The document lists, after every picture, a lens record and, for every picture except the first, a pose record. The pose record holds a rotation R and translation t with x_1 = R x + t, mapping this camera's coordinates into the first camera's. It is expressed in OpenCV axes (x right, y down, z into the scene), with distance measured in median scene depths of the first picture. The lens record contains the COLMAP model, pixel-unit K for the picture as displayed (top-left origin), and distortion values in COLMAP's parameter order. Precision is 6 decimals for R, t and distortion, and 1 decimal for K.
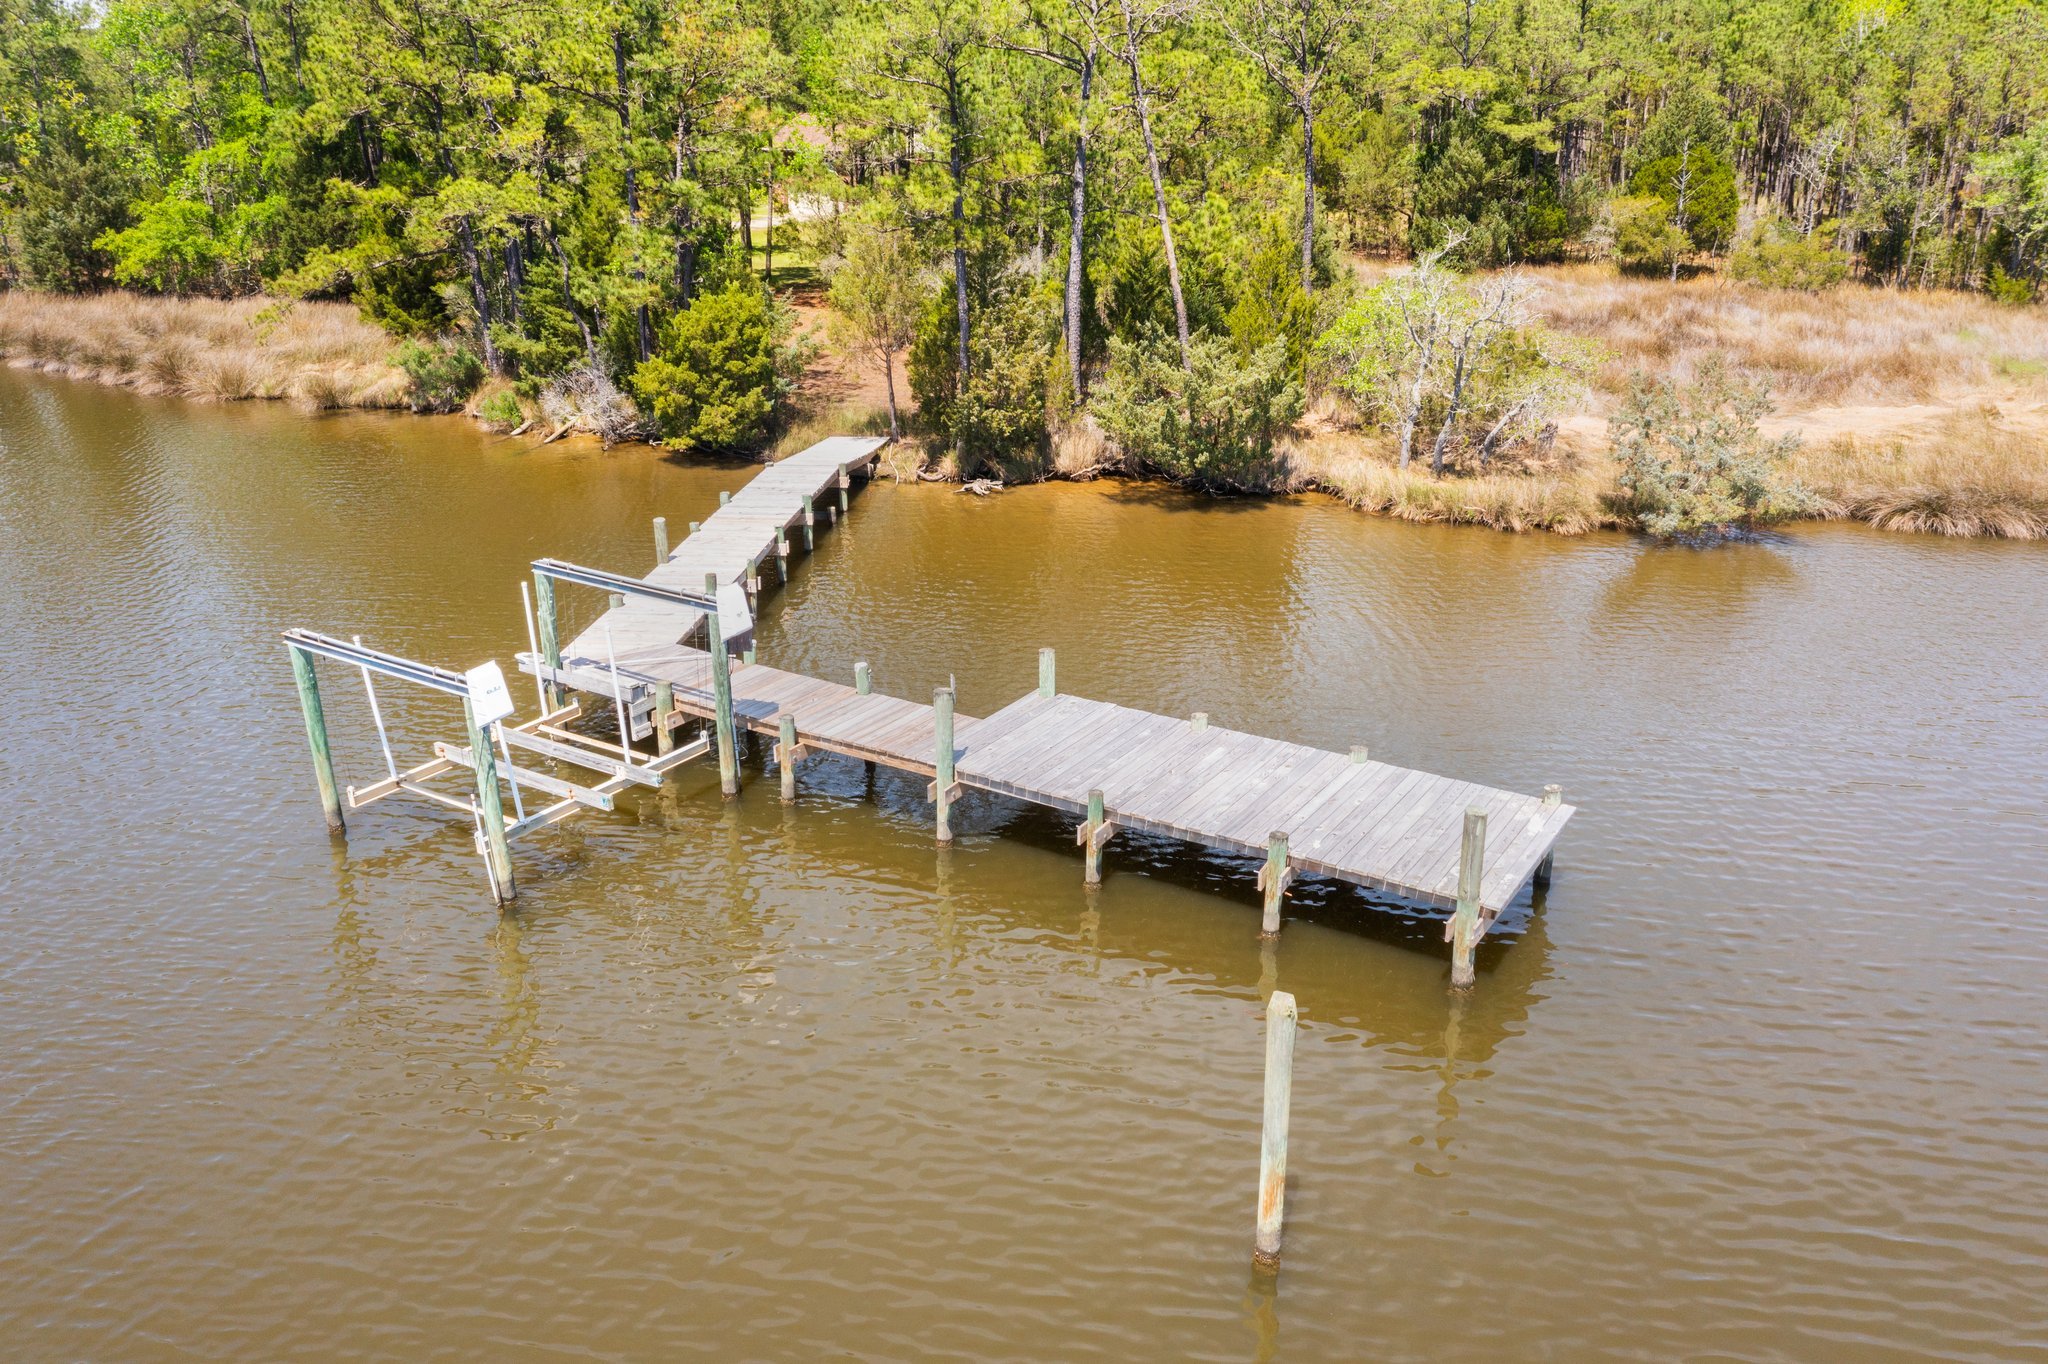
lens RADIAL K [[1623.6, 0, 1024.0], [0, 1623.6, 682.0], [0, 0, 1]] dist [-0.008571, -0.004939]
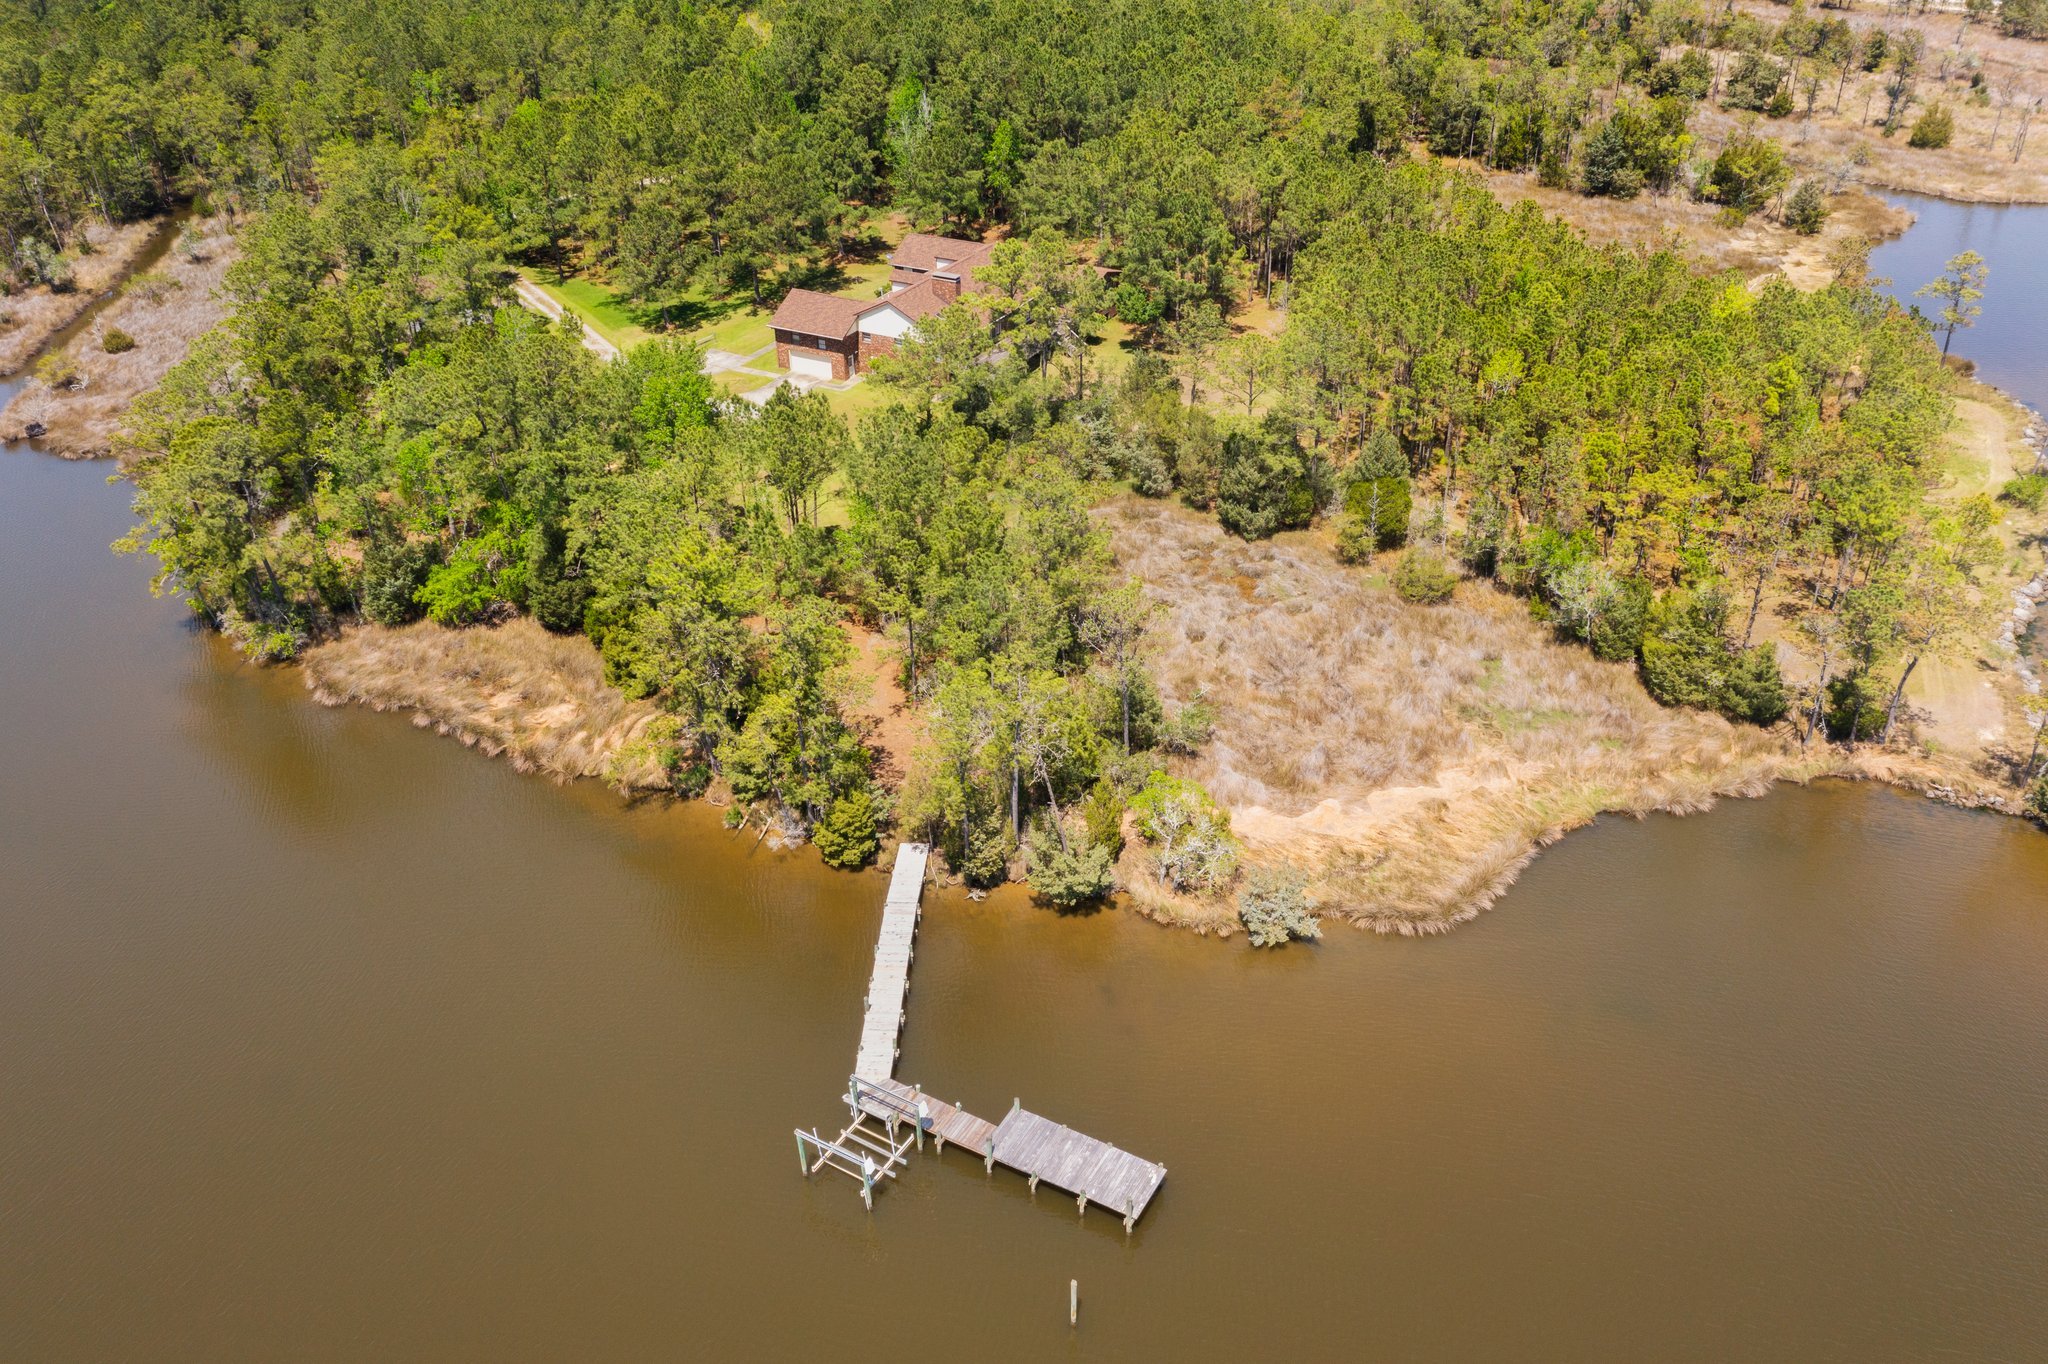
lens RADIAL K [[1623.6, 0, 1024.0], [0, 1623.6, 682.0], [0, 0, 1]] dist [-0.008571, -0.004939]
pose [[0.998391, -0.035846, 0.043928, -0.050314], [0.026373, 0.979468, 0.199866, -0.894387], [-0.050190, -0.198386, 0.978838, -1.200953]]
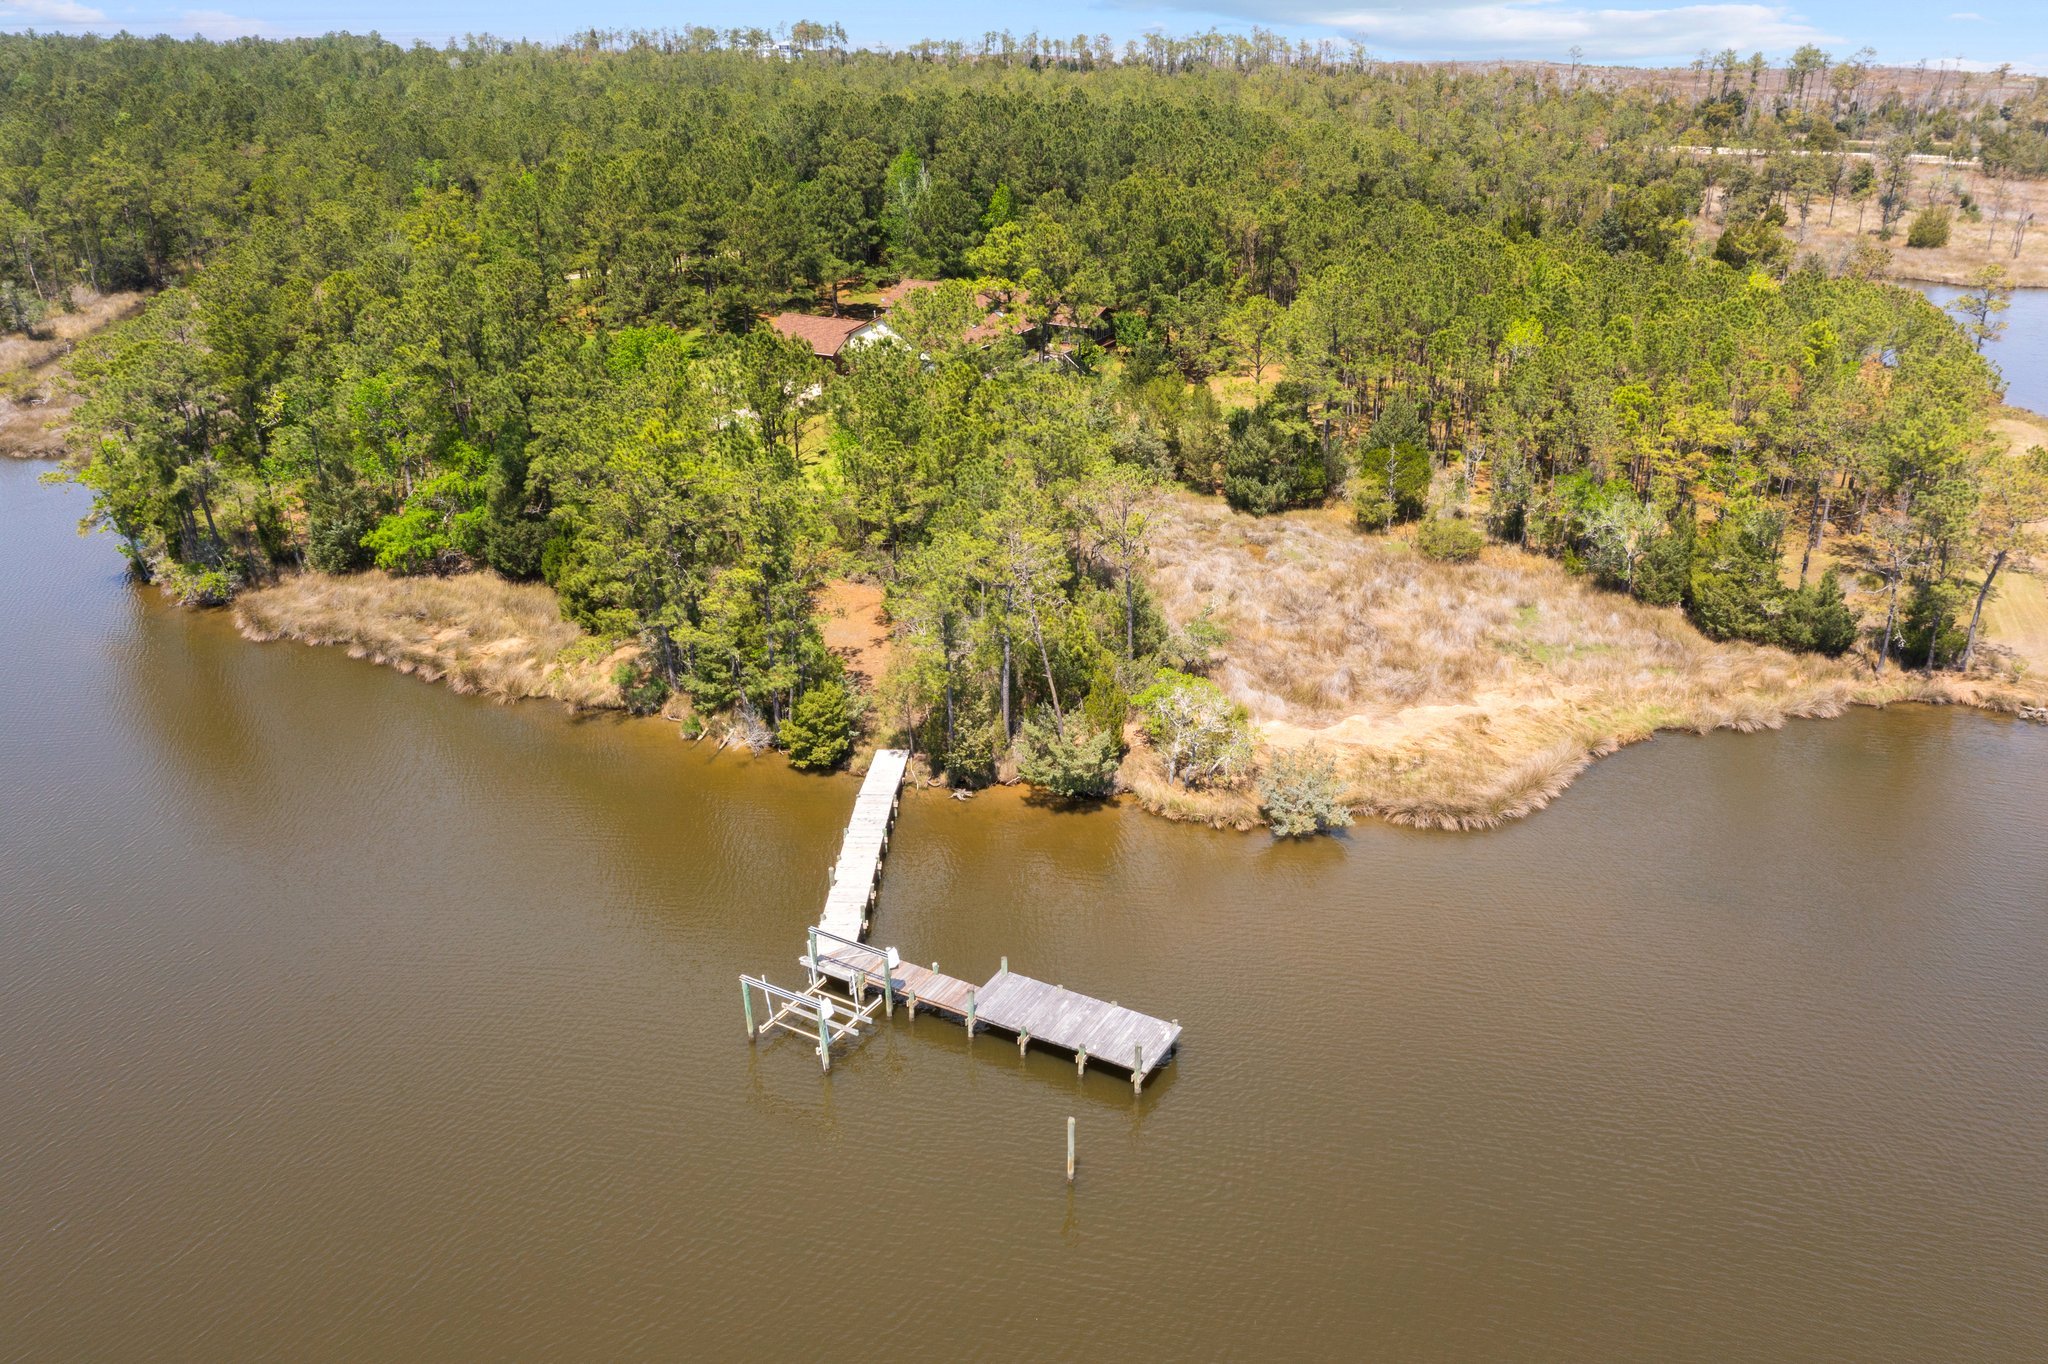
lens RADIAL K [[1623.6, 0, 1024.0], [0, 1623.6, 682.0], [0, 0, 1]] dist [-0.008571, -0.004939]
pose [[0.998497, -0.022240, 0.050083, -0.047818], [0.019107, 0.997881, 0.062200, -0.396226], [-0.051360, -0.061149, 0.996806, -1.024785]]
